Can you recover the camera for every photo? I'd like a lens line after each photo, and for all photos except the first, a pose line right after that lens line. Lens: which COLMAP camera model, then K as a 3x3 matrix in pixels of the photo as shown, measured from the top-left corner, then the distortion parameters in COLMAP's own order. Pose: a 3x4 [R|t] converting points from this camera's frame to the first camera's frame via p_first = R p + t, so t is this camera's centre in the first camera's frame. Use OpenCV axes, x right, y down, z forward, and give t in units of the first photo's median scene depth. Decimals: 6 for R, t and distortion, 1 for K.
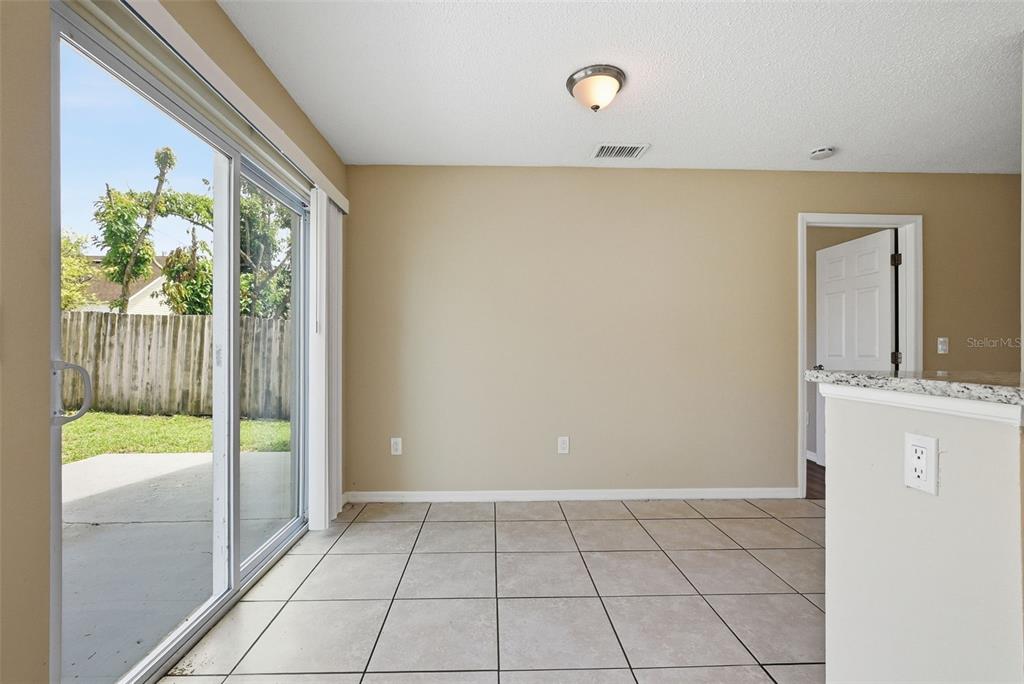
lens RADIAL K [[465.9, 0, 505.5], [0, 465.9, 347.8], [0, 0, 1]] dist [-0.000534, 0.000145]
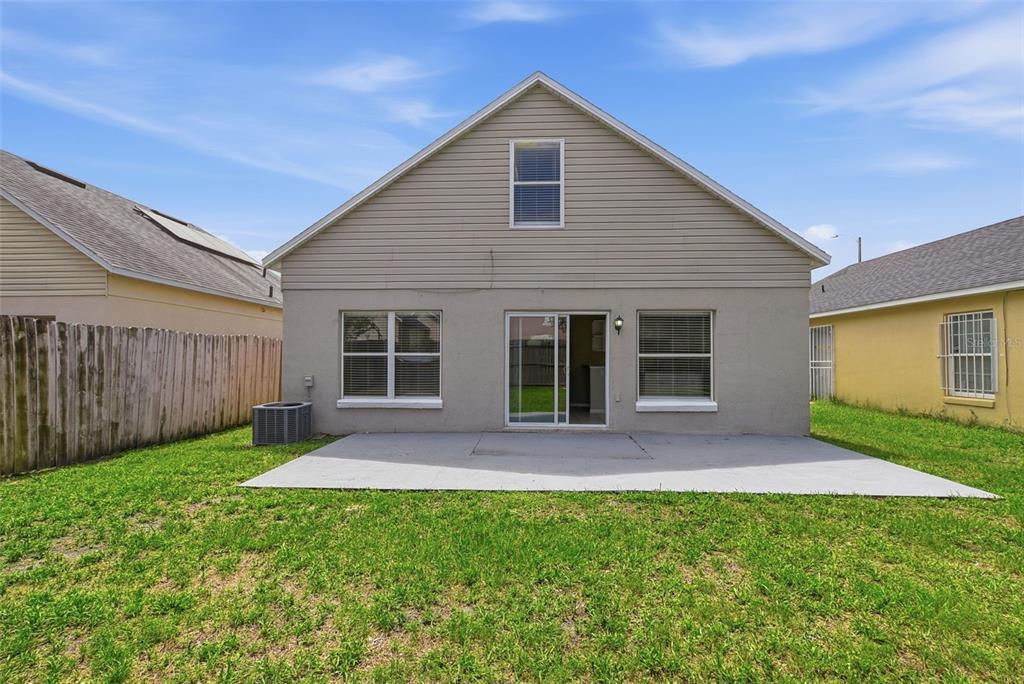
lens RADIAL K [[465.9, 0, 505.5], [0, 465.9, 347.8], [0, 0, 1]] dist [-0.000534, 0.000145]
pose [[0.079404, 0.022129, 0.996597, -1.122476], [-0.003259, 0.999754, -0.021939, -0.009256], [-0.996837, -0.001506, 0.079456, 0.286102]]
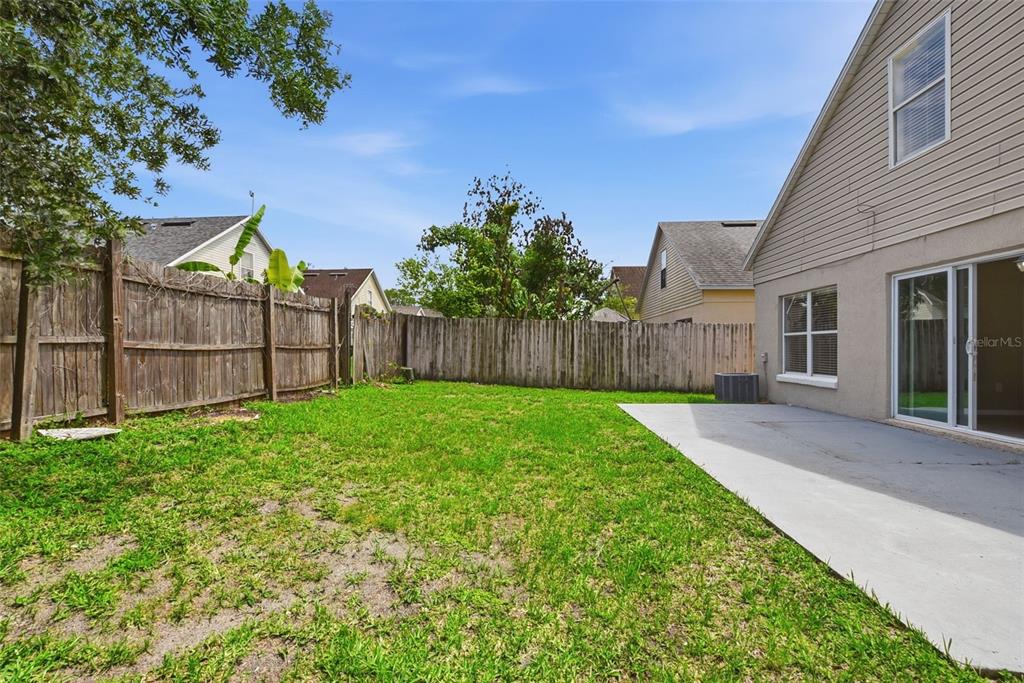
lens RADIAL K [[465.9, 0, 505.5], [0, 465.9, 347.3], [0, 0, 1]] dist [-0.000534, 0.000145]
pose [[0.993946, -0.000084, -0.109870, -0.707143], [0.000134, 1.000000, 0.000449, 0.014031], [0.109870, -0.000461, 0.993946, -0.485391]]
